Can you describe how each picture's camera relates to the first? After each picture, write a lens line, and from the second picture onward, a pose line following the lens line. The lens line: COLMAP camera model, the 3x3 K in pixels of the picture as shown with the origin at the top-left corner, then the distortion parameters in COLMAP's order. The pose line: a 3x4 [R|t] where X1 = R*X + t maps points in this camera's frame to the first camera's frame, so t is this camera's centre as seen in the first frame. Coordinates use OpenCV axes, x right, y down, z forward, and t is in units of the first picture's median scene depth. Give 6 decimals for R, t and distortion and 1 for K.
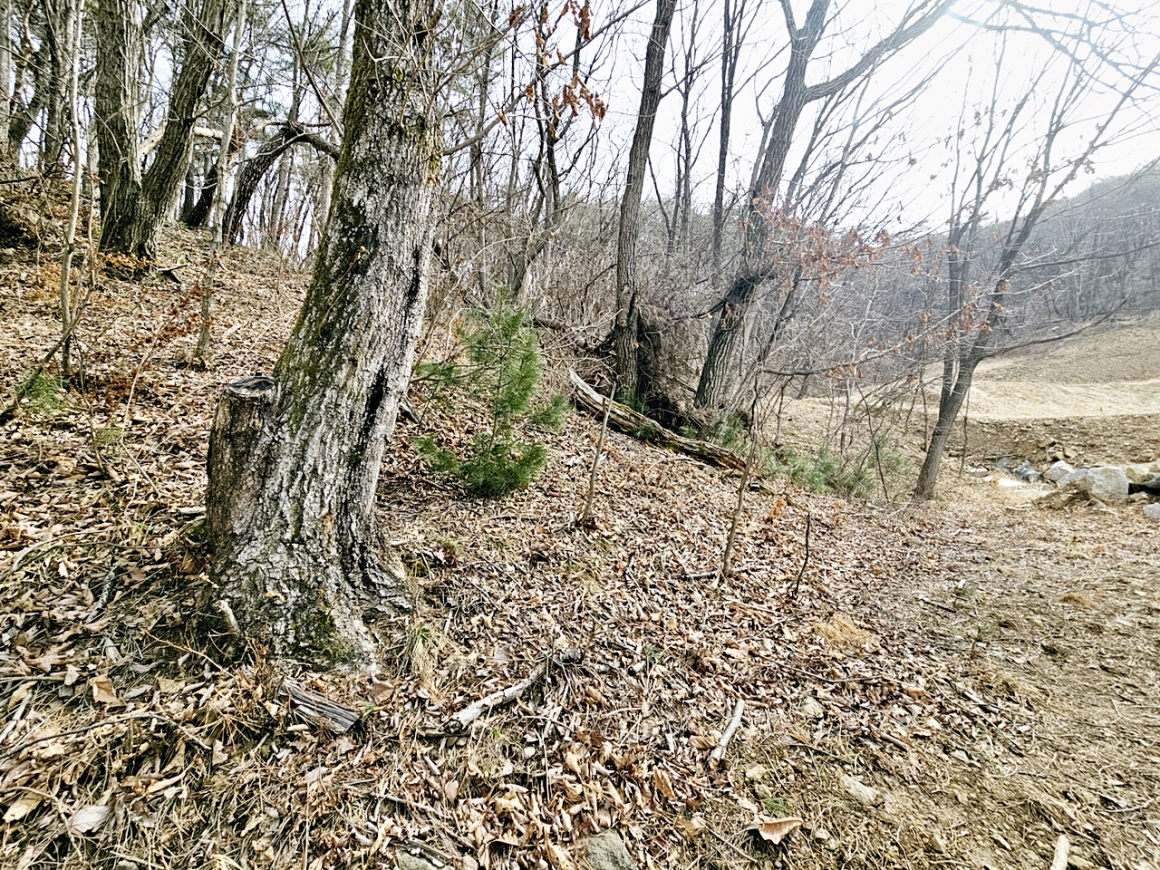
lens RADIAL K [[473.3, 0, 580.0], [0, 473.3, 435.0], [0, 0, 1]] dist [0.001562, 0.000607]
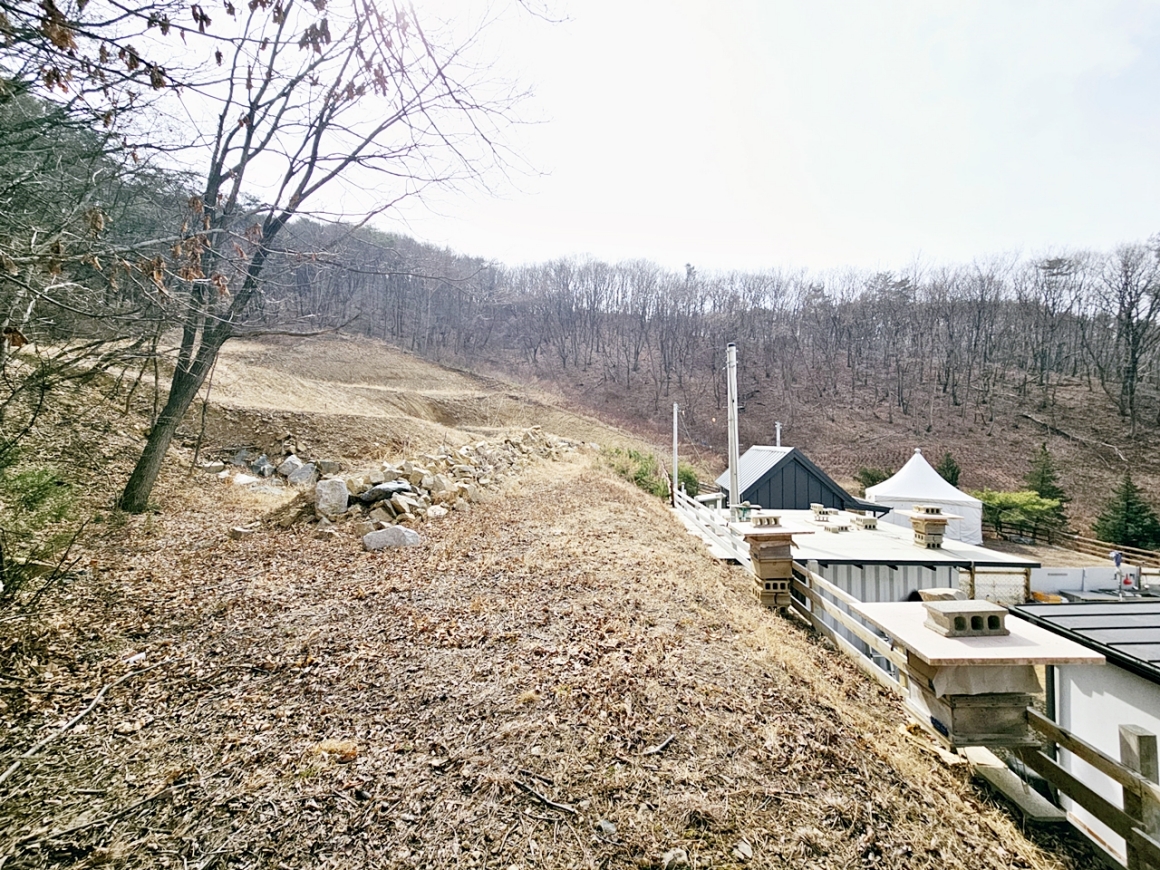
lens RADIAL K [[475.5, 0, 579.5], [0, 475.5, 433.9], [0, 0, 1]] dist [-0.000879, 0.001626]
pose [[0.231482, 0.040712, 0.971987, 1.098157], [-0.094127, 0.995374, -0.019275, -0.194285], [-0.968275, -0.087028, 0.234243, 1.148397]]
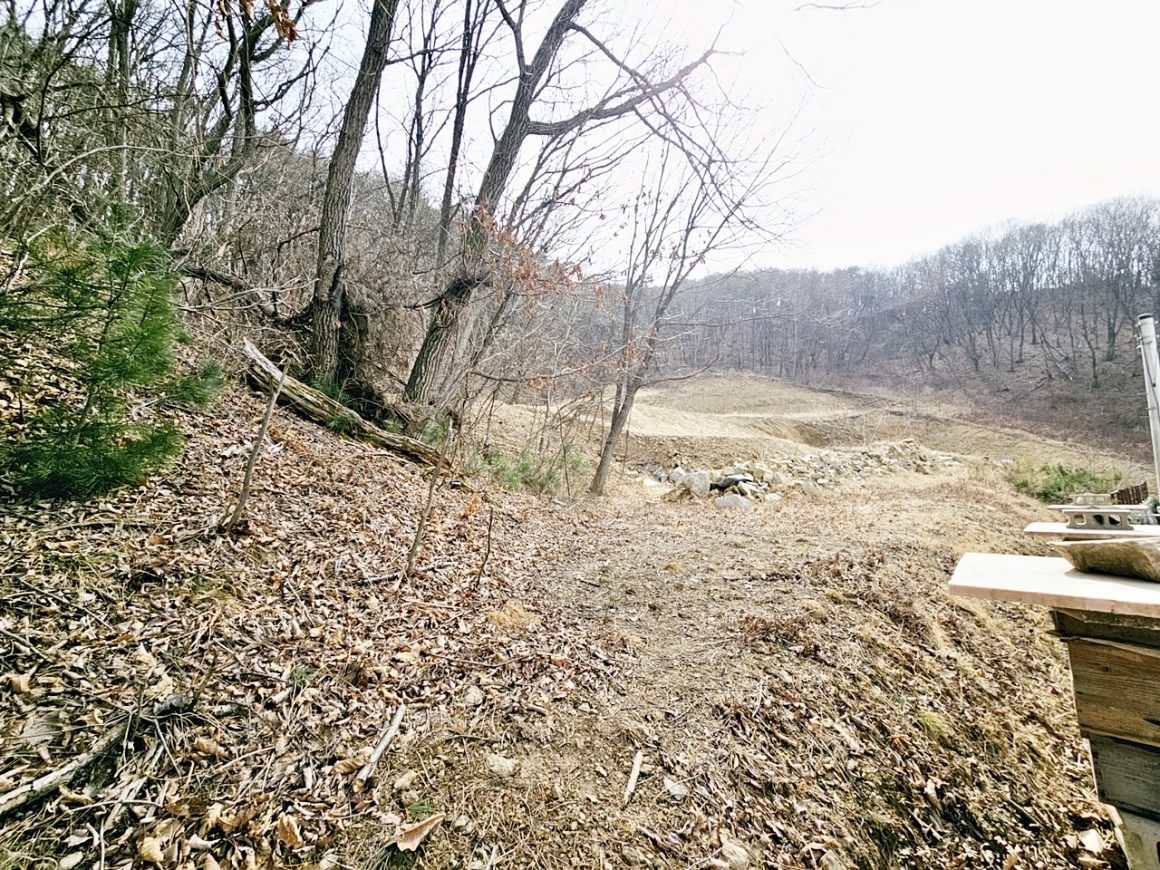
lens RADIAL K [[475.5, 0, 579.5], [0, 475.5, 433.9], [0, 0, 1]] dist [-0.000879, 0.001626]
pose [[0.834871, 0.061492, 0.547001, 0.054182], [-0.062227, 0.997914, -0.017206, 0.004952], [-0.546918, -0.019673, 0.836955, 0.009583]]
